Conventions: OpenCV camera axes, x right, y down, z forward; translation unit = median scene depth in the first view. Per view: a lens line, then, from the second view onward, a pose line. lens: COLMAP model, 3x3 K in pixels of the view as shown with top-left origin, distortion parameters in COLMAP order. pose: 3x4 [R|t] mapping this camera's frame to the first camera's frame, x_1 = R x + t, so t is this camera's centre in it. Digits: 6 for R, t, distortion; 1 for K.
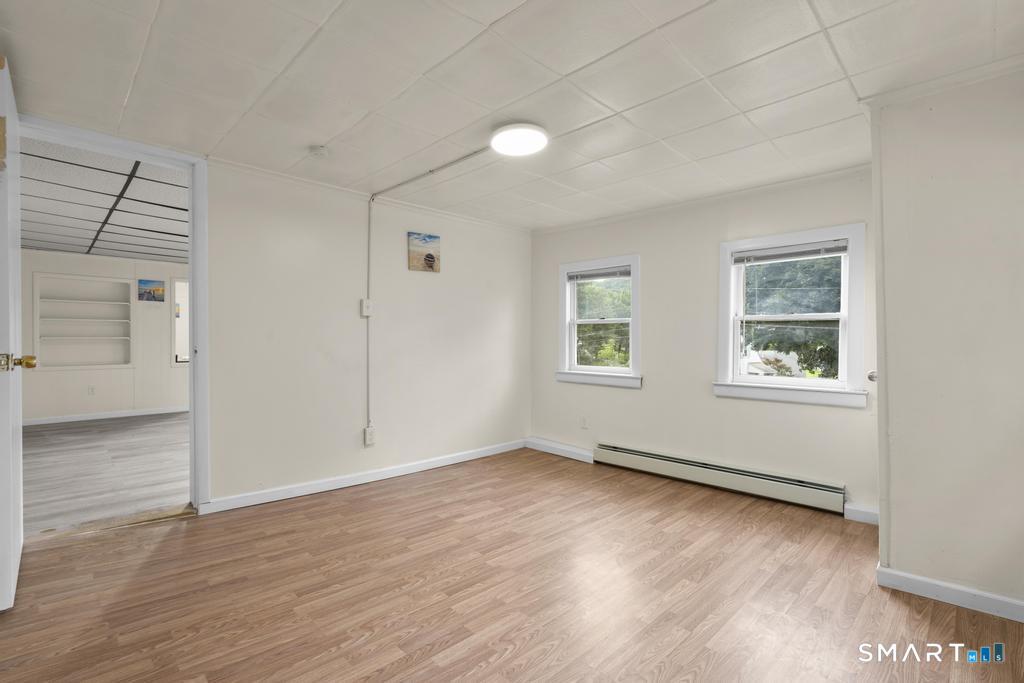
lens RADIAL K [[460.0, 0, 512.0], [0, 460.0, 341.5], [0, 0, 1]] dist [-0.004219, 0.001391]
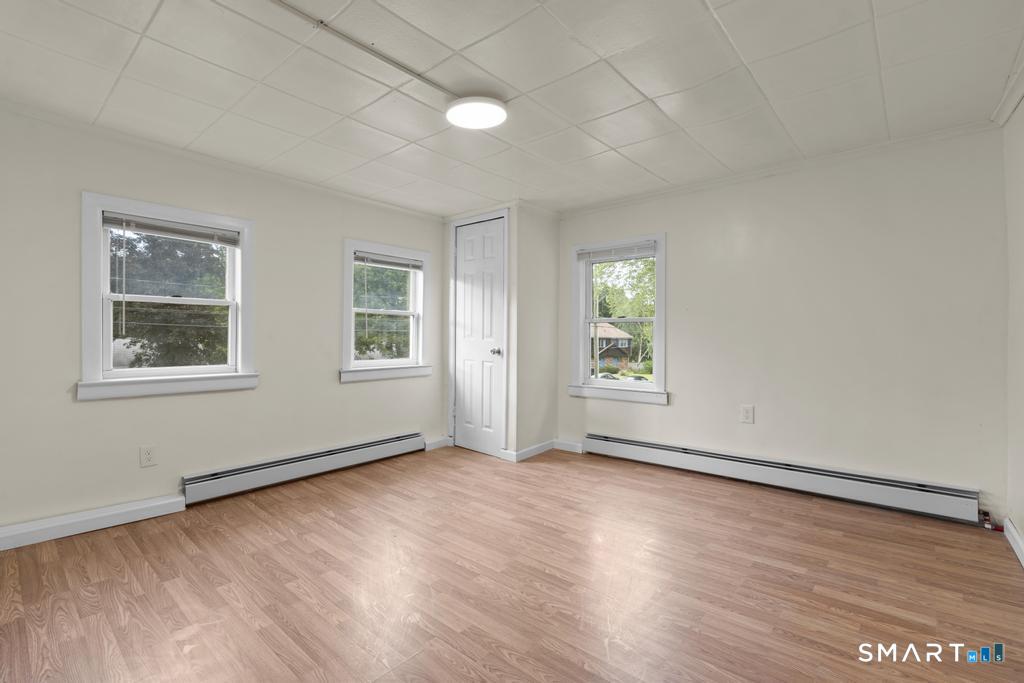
lens RADIAL K [[460.0, 0, 512.0], [0, 460.0, 341.5], [0, 0, 1]] dist [-0.004219, 0.001391]
pose [[-0.064015, -0.018197, 0.997783, -0.687209], [-0.005633, 0.999824, 0.017873, 0.003450], [-0.997933, -0.004476, -0.064107, 0.737846]]
